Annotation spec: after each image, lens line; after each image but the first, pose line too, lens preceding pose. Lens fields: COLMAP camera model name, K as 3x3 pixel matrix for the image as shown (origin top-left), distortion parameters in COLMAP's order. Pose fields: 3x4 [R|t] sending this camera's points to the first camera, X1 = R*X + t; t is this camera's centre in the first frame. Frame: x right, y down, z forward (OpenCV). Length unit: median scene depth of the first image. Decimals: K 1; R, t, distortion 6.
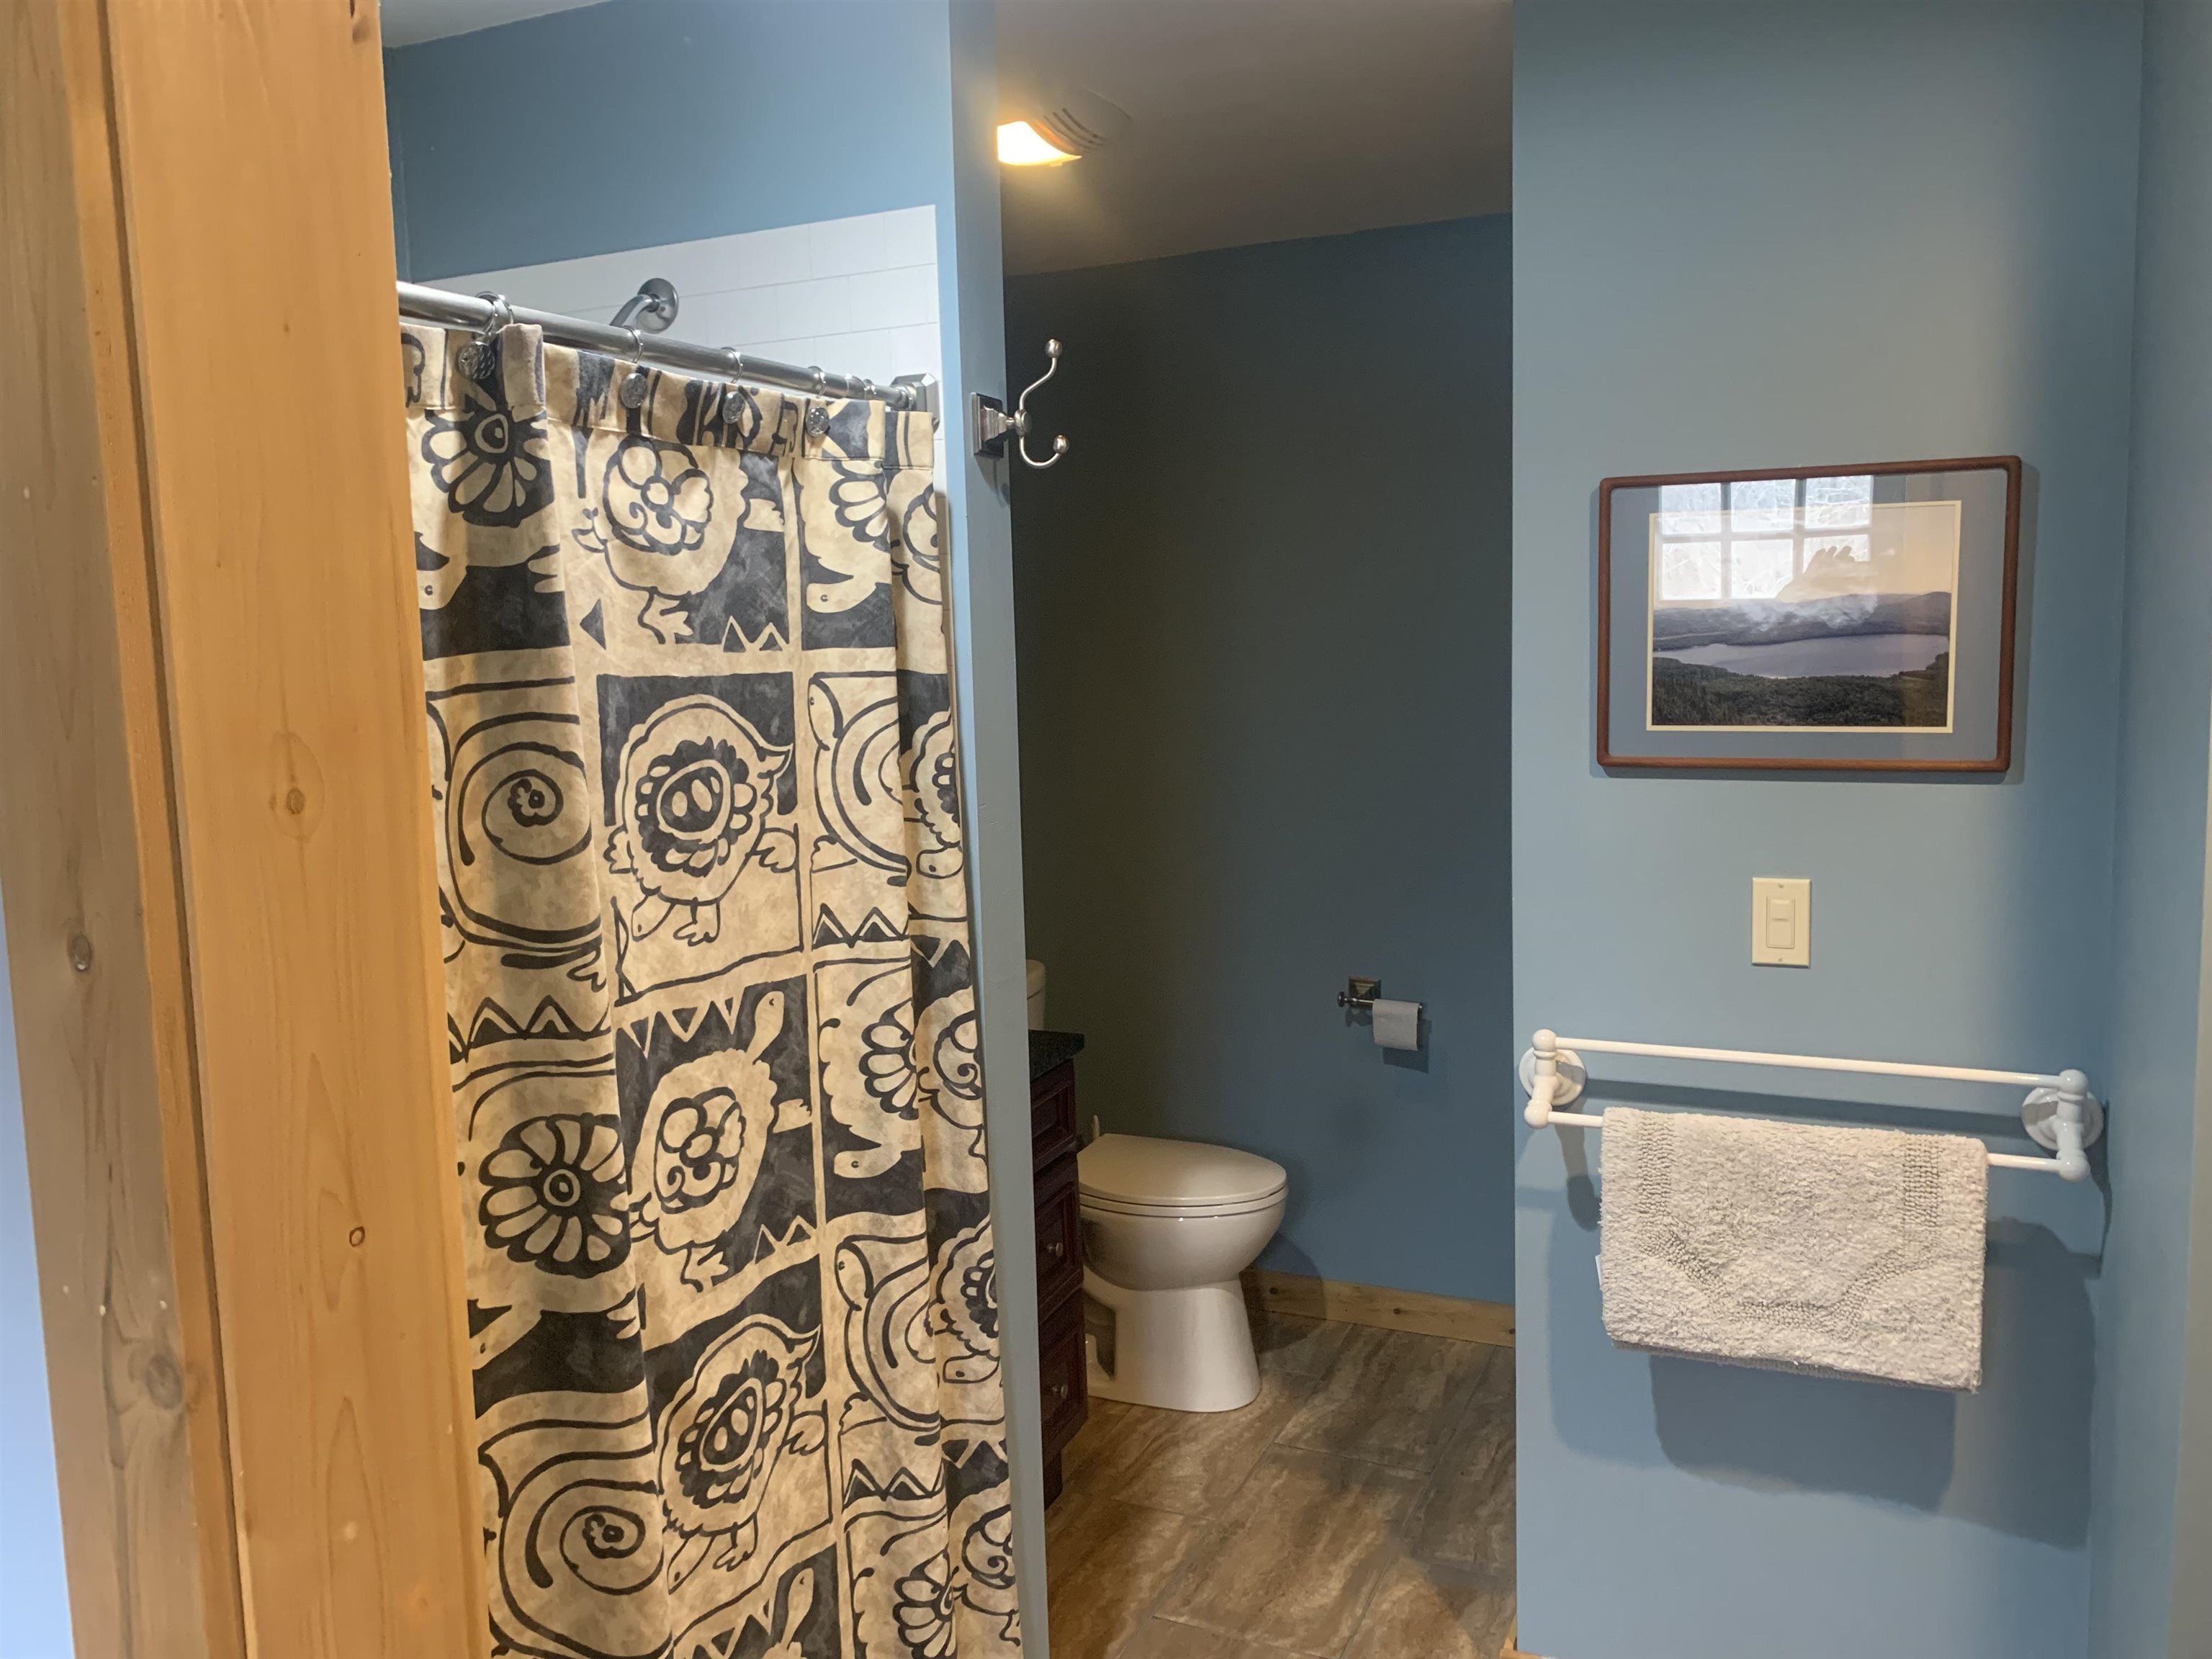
lens RADIAL K [[1680.6, 0, 1089.4], [0, 1680.6, 832.6], [0, 0, 1]] dist [0.044373, -0.054190]
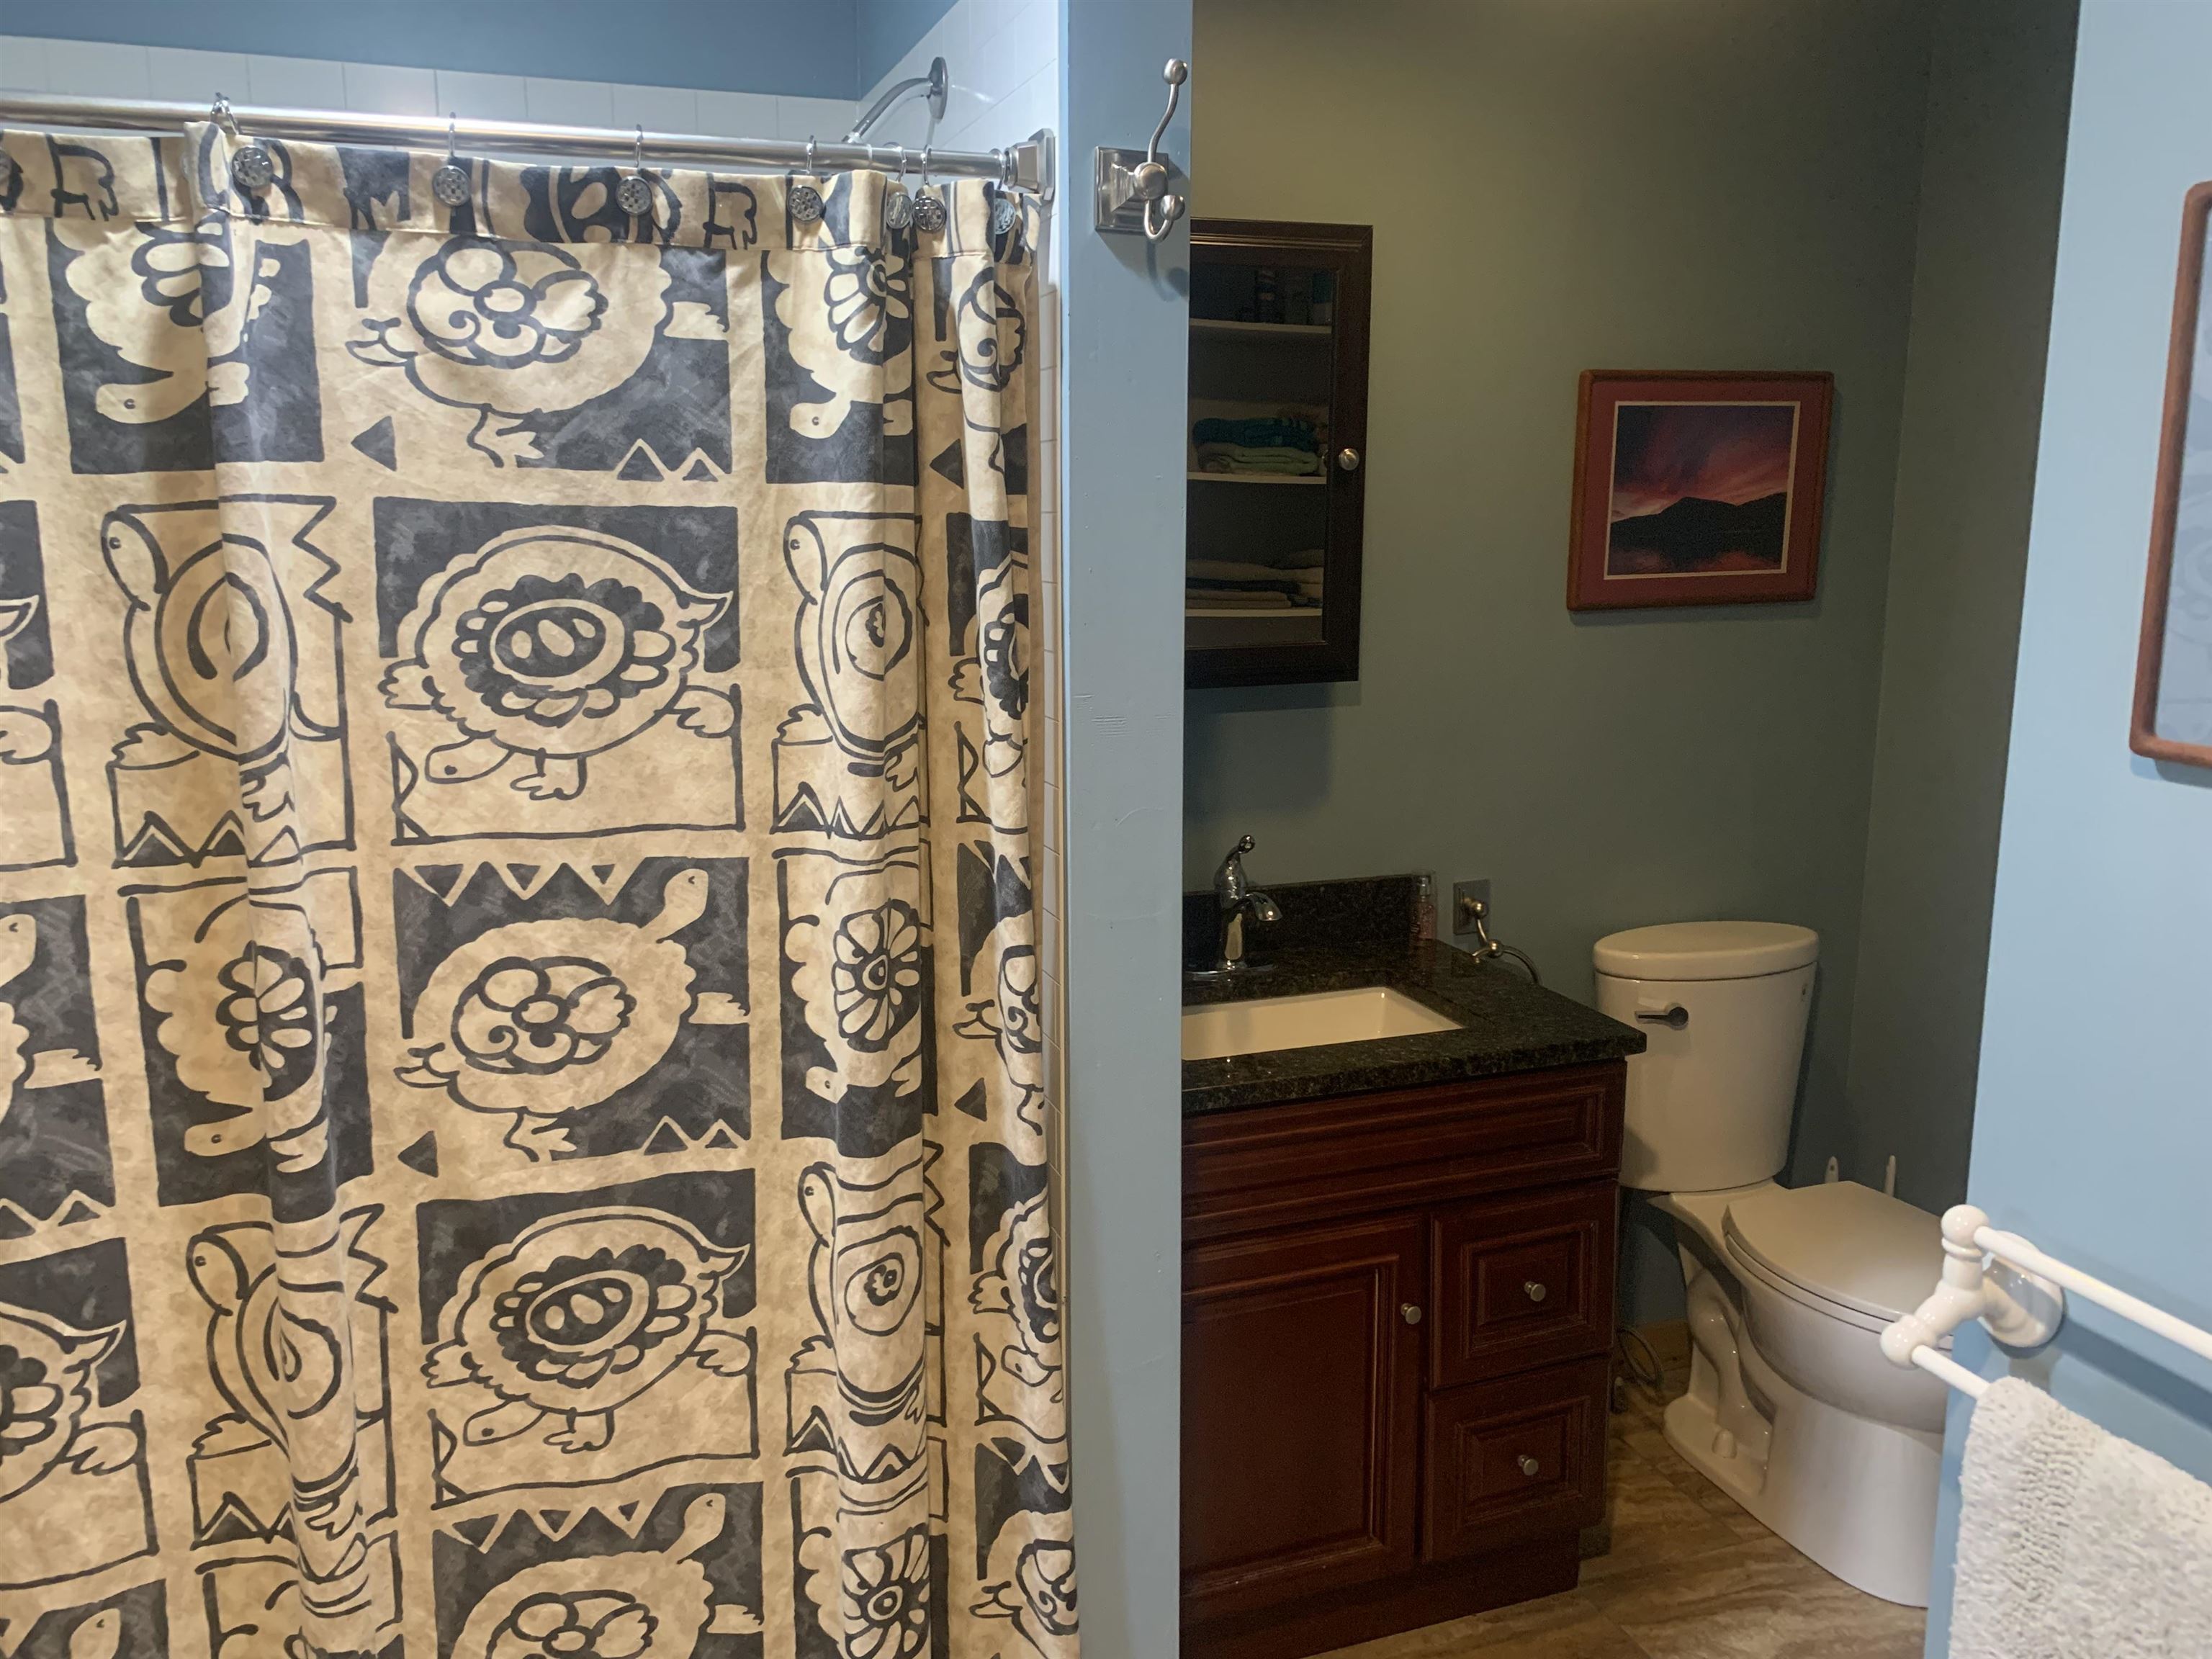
lens RADIAL K [[1680.6, 0, 1105.8], [0, 1680.6, 829.3], [0, 0, 1]] dist [0.044373, -0.054190]
pose [[0.691023, 0.162861, -0.704247, 0.626831], [-0.105551, 0.986579, 0.124583, -0.064257], [0.715085, -0.011755, 0.698939, 0.564564]]
